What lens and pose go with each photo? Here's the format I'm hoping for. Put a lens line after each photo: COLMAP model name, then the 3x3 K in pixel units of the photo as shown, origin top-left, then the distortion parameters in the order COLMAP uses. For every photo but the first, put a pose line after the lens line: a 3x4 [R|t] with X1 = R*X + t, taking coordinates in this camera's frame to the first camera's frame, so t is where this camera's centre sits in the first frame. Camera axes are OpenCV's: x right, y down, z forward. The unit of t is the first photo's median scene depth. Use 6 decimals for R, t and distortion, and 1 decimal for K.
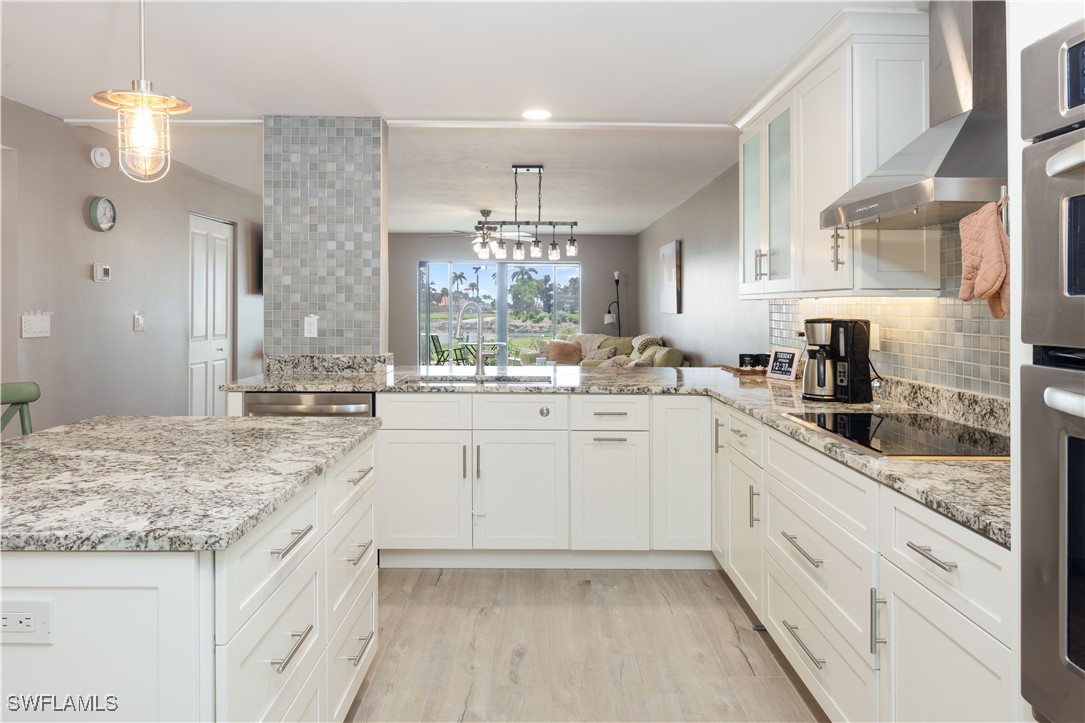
lens RADIAL K [[782.6, 0, 542.5], [0, 782.6, 306.1], [0, 0, 1]] dist [0.001244, 0.000431]
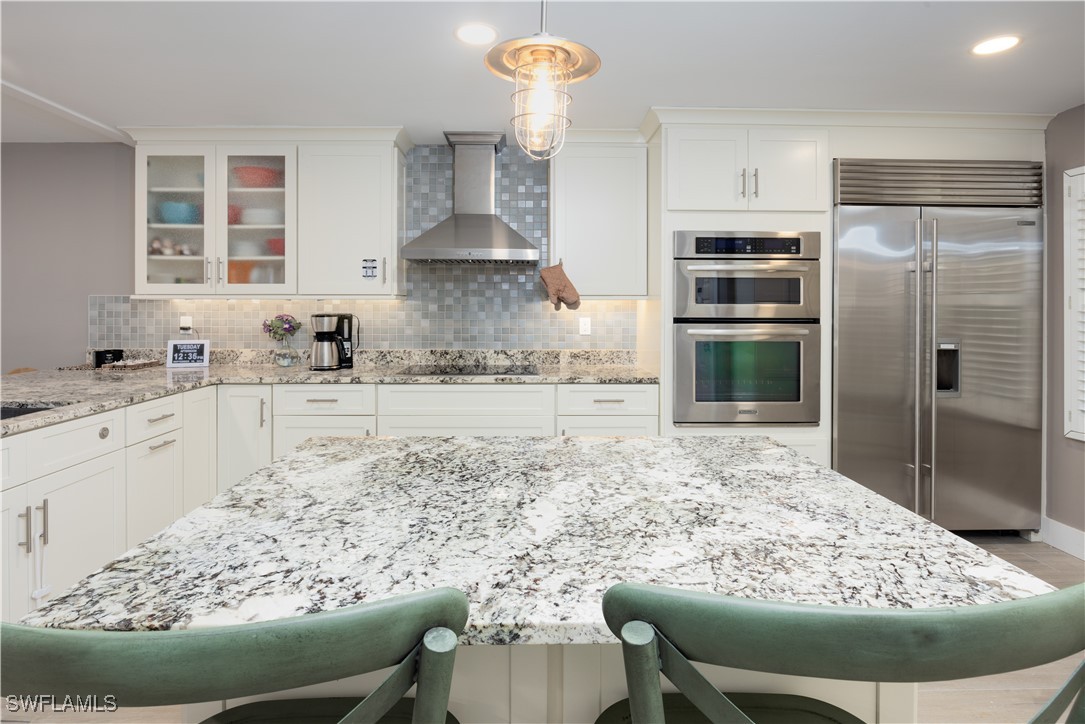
lens RADIAL K [[552.0, 0, 504.6], [0, 552.0, 321.4], [0, 0, 1]] dist [-0.005467, 0.000038]
pose [[-0.016527, -0.033371, 0.999306, -0.699902], [-0.002967, 0.999440, 0.033326, -0.005858], [-0.999859, -0.002414, -0.016617, 0.706648]]
